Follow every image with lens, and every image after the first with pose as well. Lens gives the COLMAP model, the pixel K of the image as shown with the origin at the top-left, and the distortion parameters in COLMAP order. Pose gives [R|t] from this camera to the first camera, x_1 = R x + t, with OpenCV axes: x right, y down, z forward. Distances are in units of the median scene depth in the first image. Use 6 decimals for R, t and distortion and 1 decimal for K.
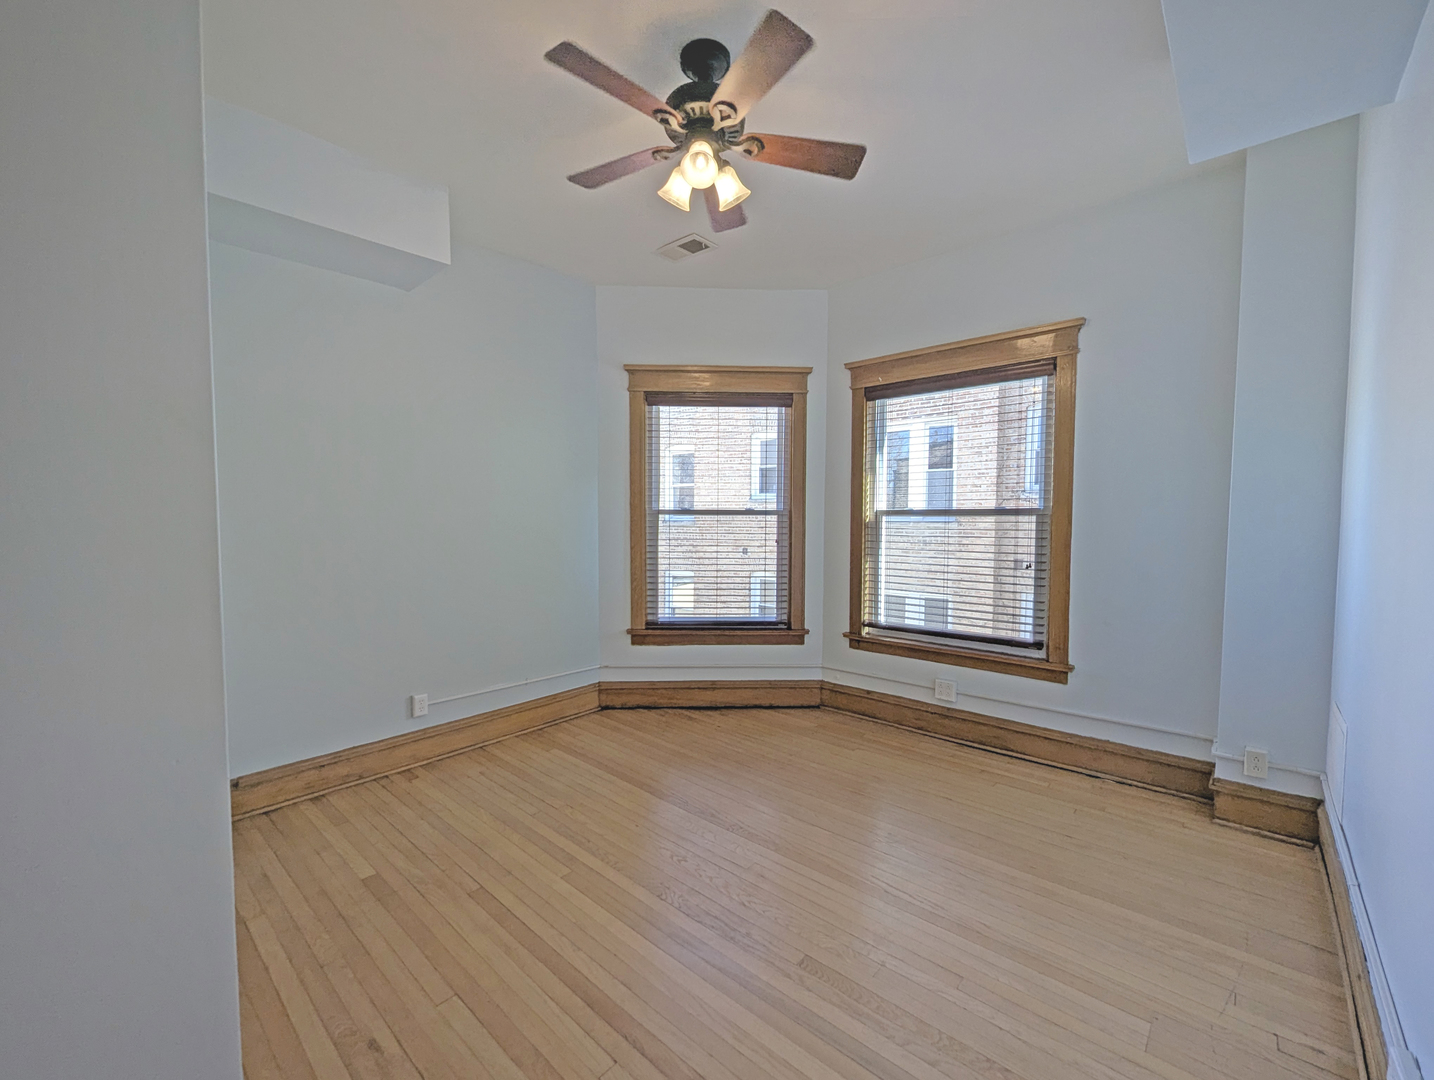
lens RADIAL K [[629.3, 0, 726.1], [0, 629.3, 547.1], [0, 0, 1]] dist [-0.001641, 0.035110]
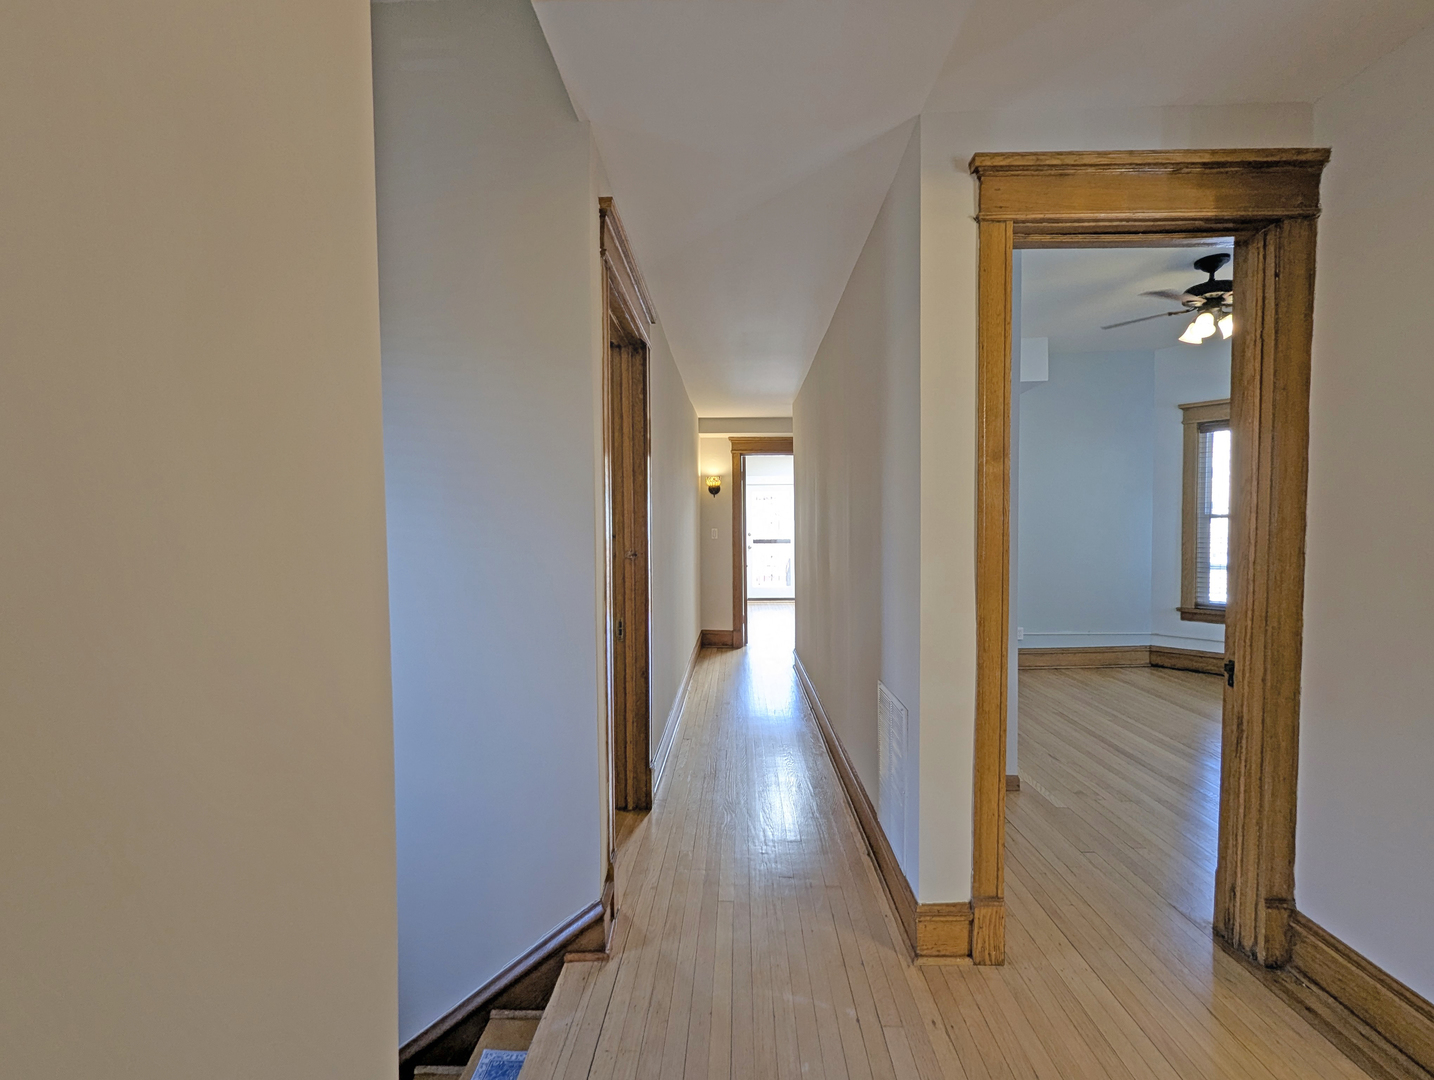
lens RADIAL K [[629.3, 0, 726.1], [0, 629.3, 547.1], [0, 0, 1]] dist [-0.001641, 0.035110]
pose [[0.669520, 0.016590, -0.742609, 0.190287], [-0.025080, 0.999685, -0.000278, 0.030384], [0.742370, 0.018811, 0.669726, -0.569280]]
